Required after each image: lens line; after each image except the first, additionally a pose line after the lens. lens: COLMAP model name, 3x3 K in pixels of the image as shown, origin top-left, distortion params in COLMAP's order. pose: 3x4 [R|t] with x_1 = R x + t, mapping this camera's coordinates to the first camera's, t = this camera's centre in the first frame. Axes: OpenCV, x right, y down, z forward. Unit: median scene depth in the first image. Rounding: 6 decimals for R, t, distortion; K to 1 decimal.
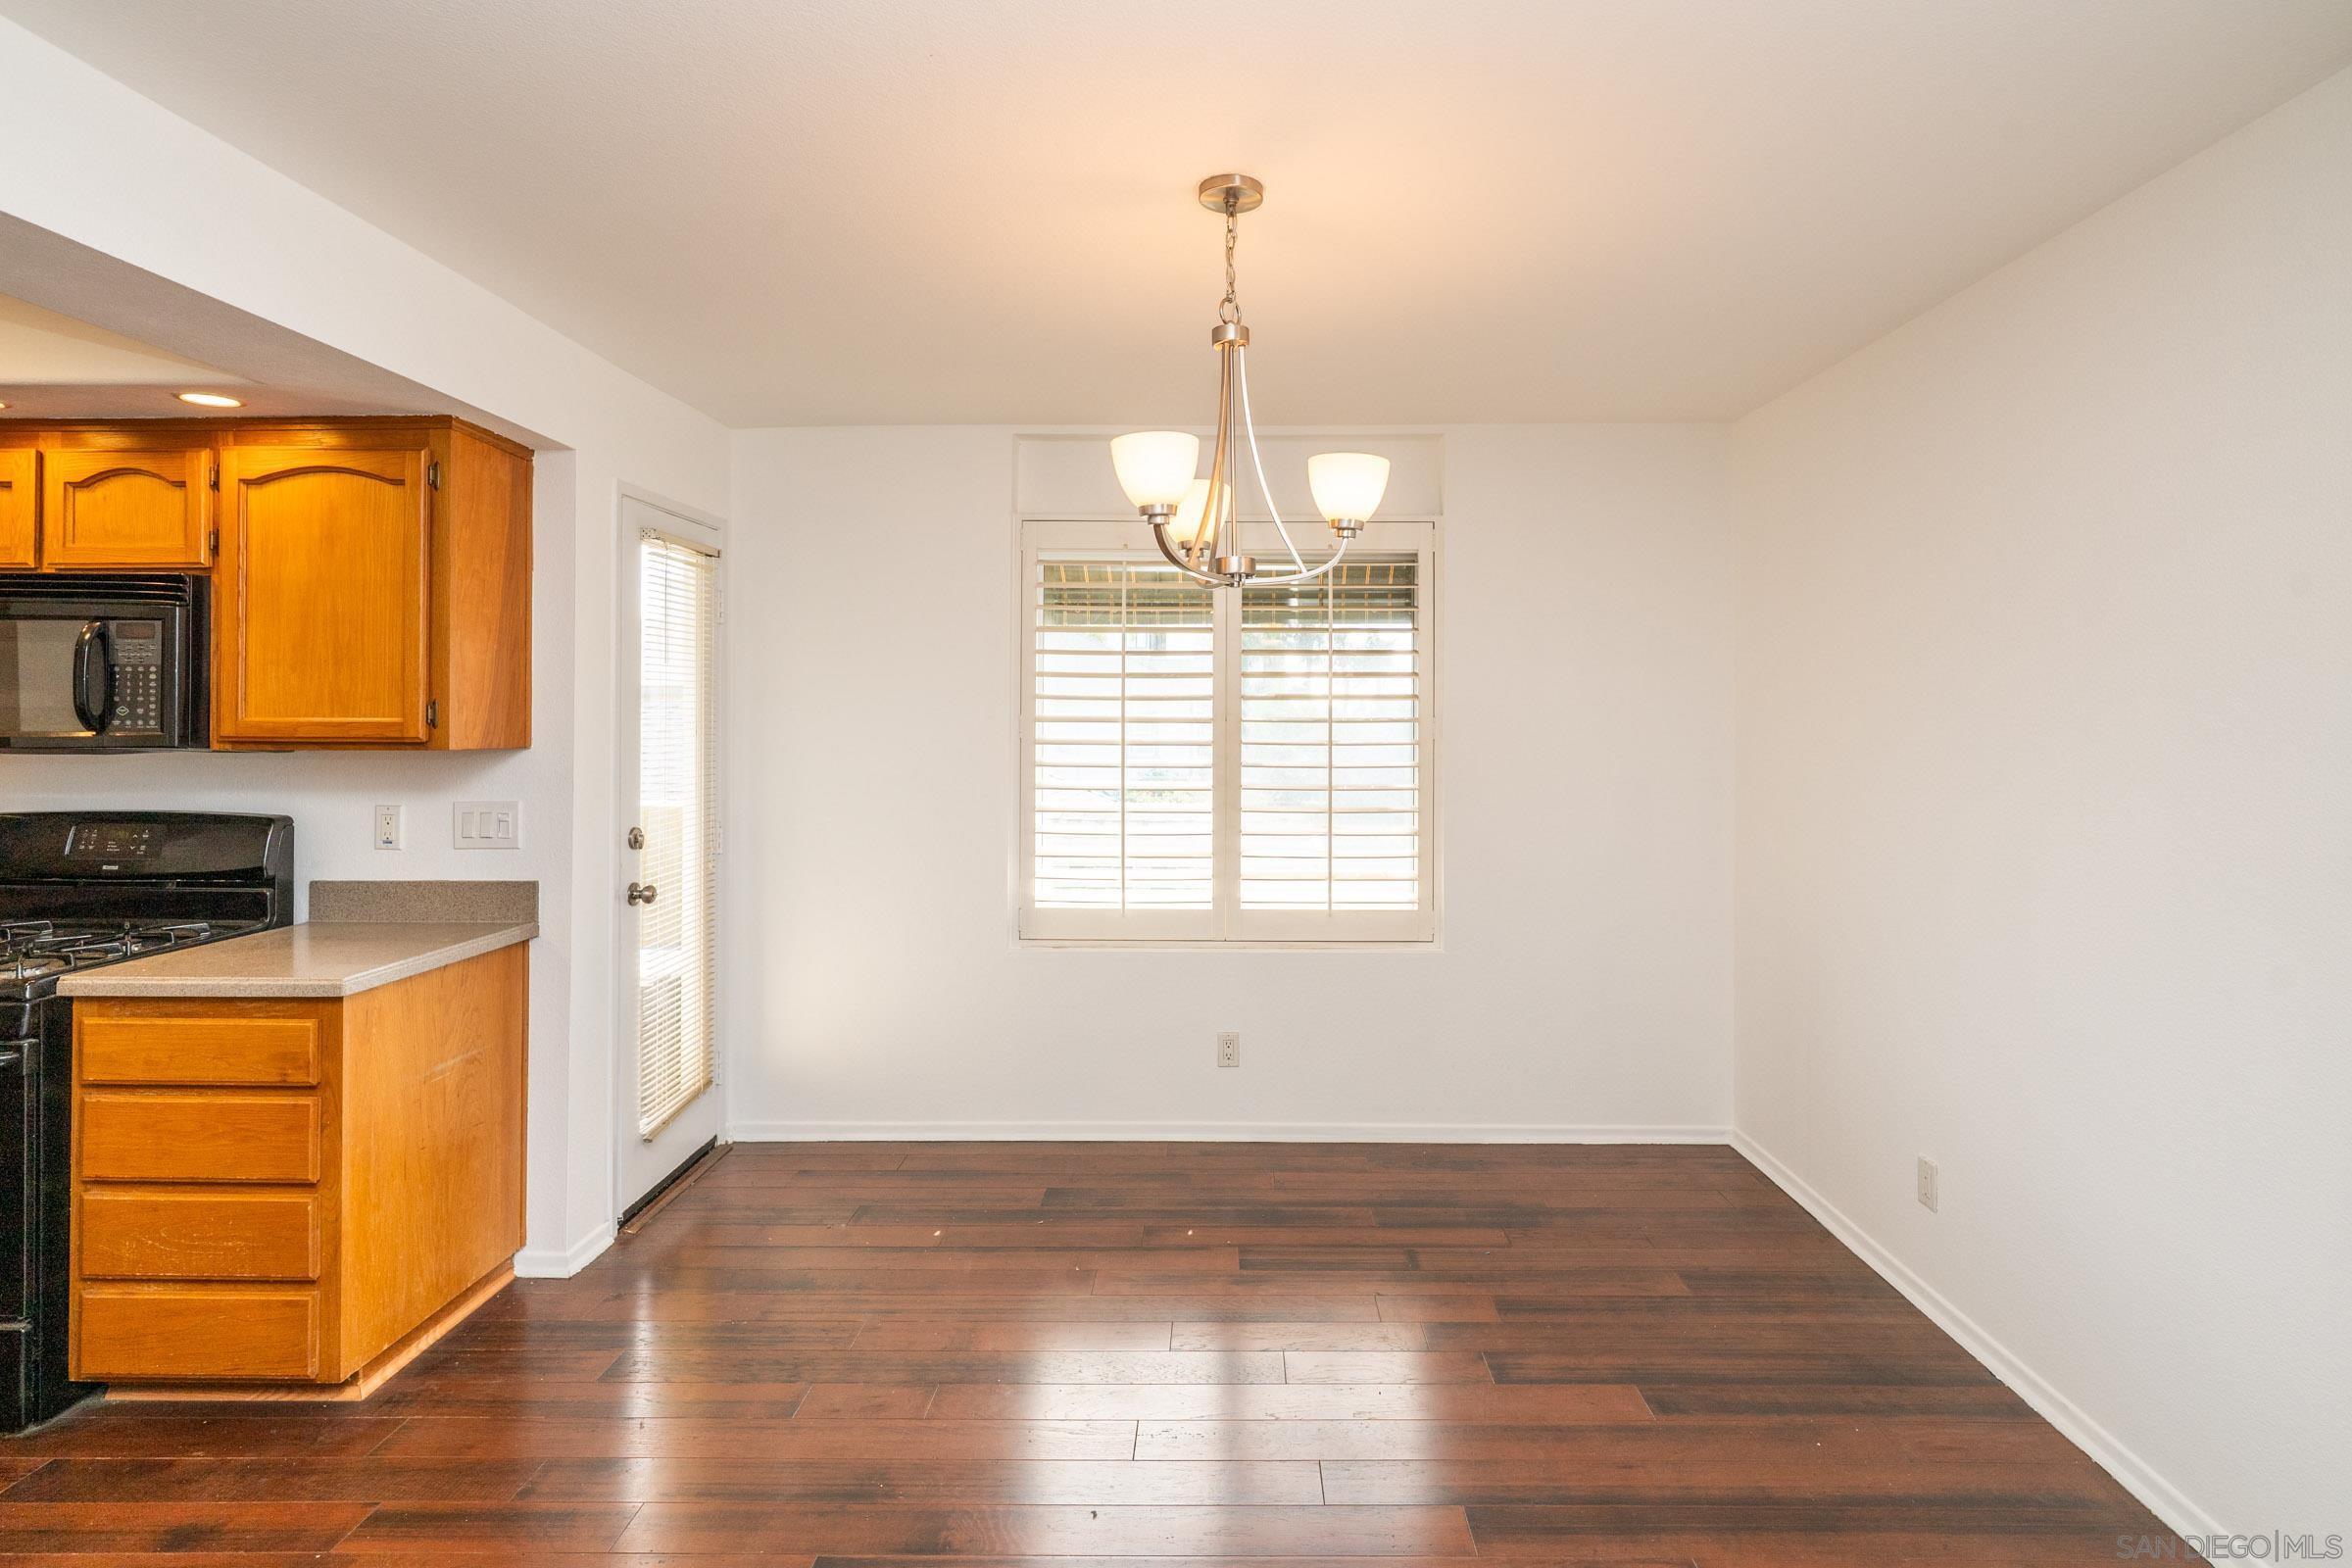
lens RADIAL K [[1150.0, 0, 1223.0], [0, 1150.0, 709.1], [0, 0, 1]] dist [-0.000915, 0.001052]
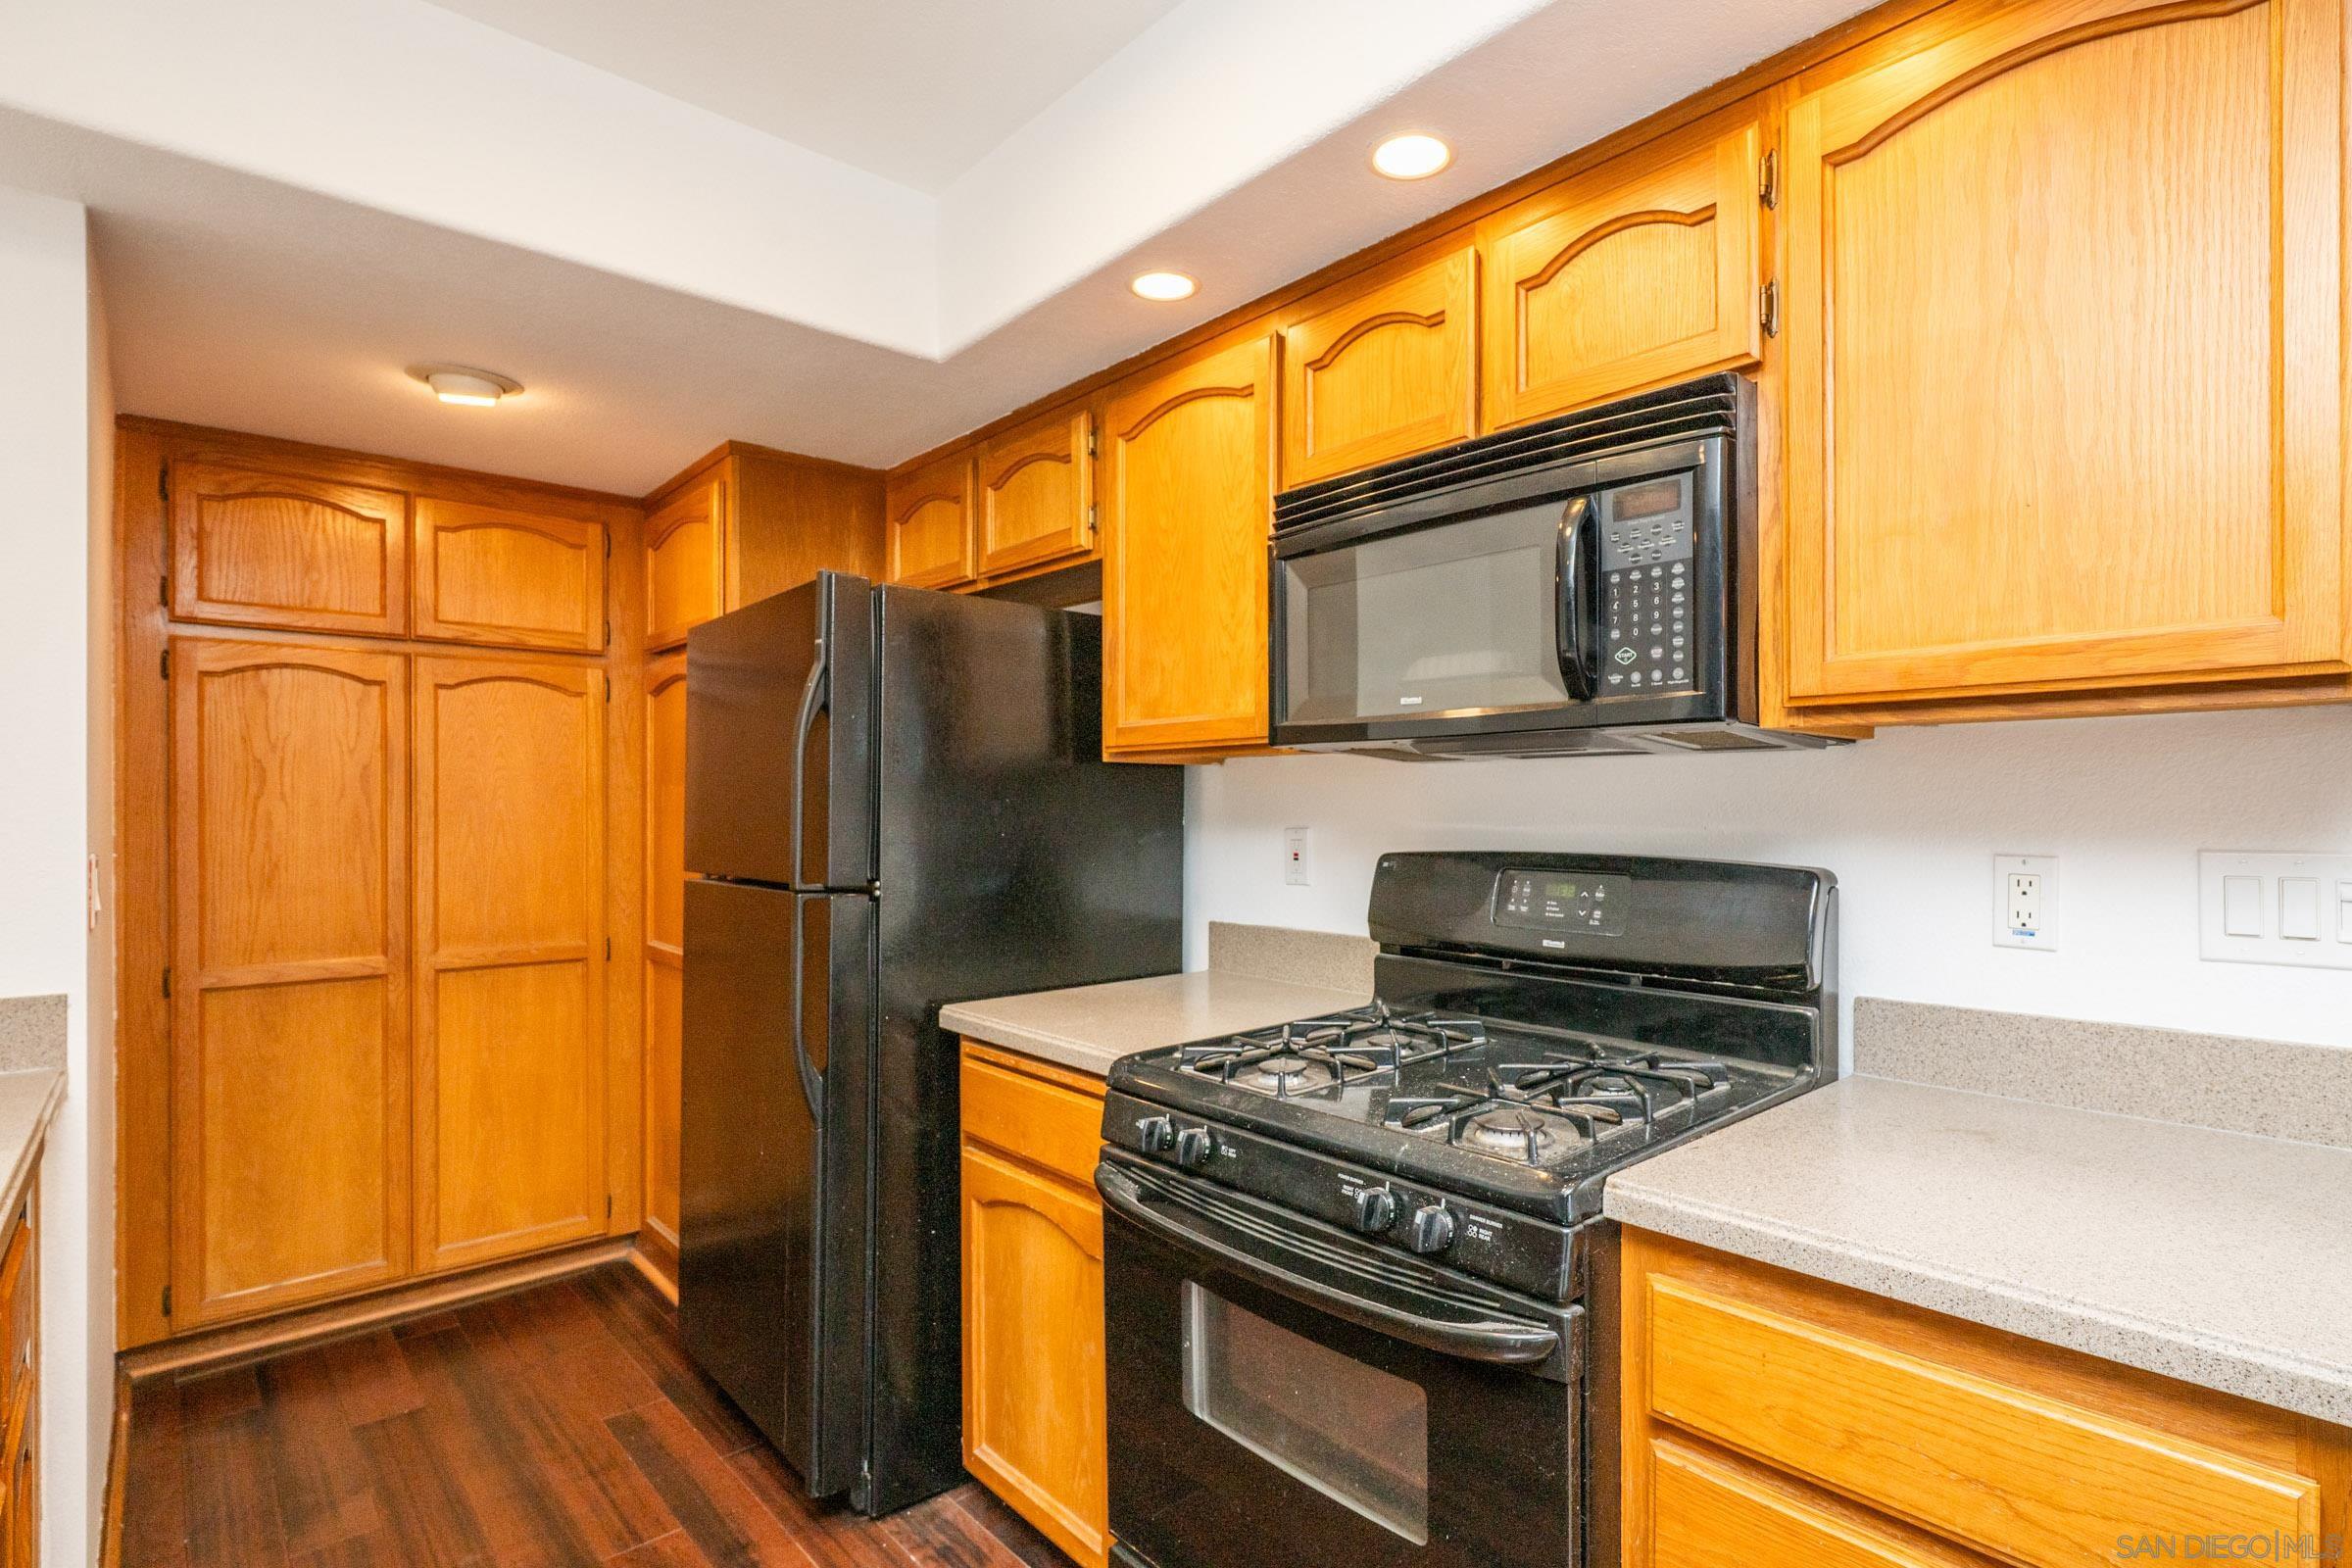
lens RADIAL K [[1175.1, 0, 1288.6], [0, 1175.1, 805.7], [0, 0, 1]] dist [0.002312, -0.000054]
pose [[0.698426, -0.006420, -0.715654, -0.623084], [0.010919, 0.999939, 0.001685, 0.062437], [0.715599, -0.008992, 0.698453, 0.467912]]
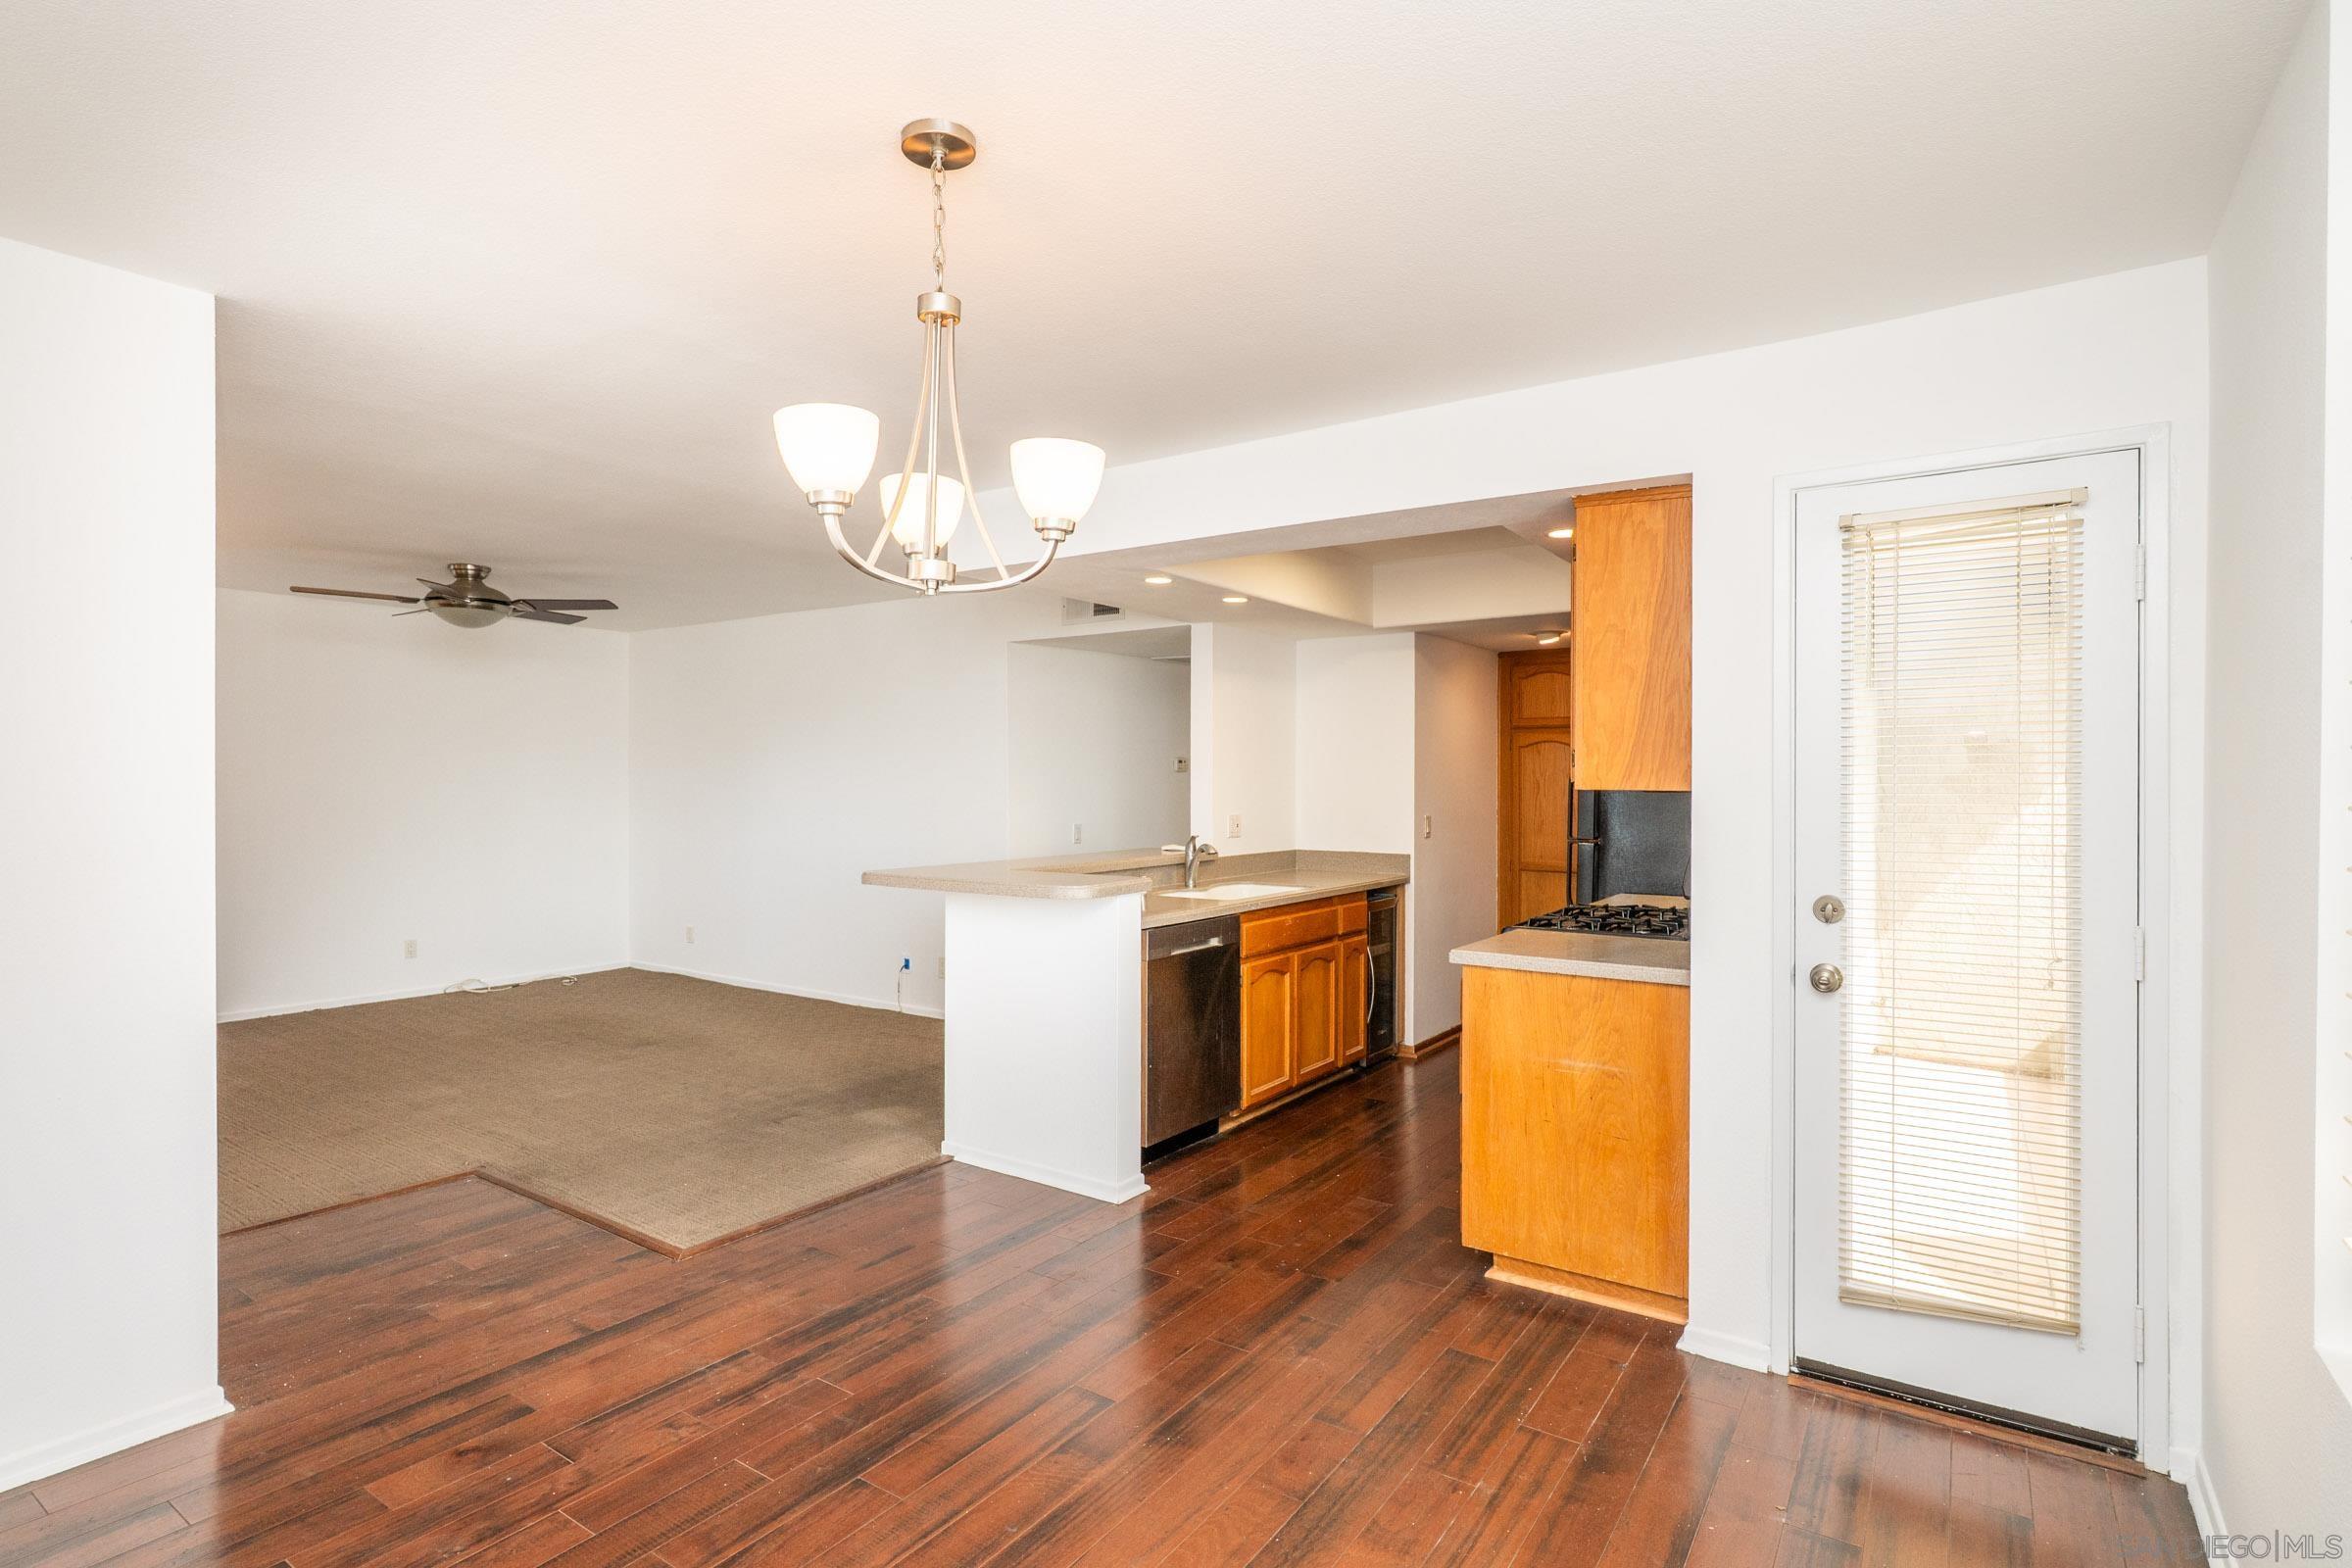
lens RADIAL K [[1163.0, 0, 1163.8], [0, 1163.0, 784.2], [0, 0, 1]] dist [0.003048, 0.001204]
pose [[-0.562268, -0.003735, -0.826946, 0.488505], [-0.001034, 0.999992, -0.003813, 0.033967], [0.826954, -0.001289, -0.562268, 1.243962]]
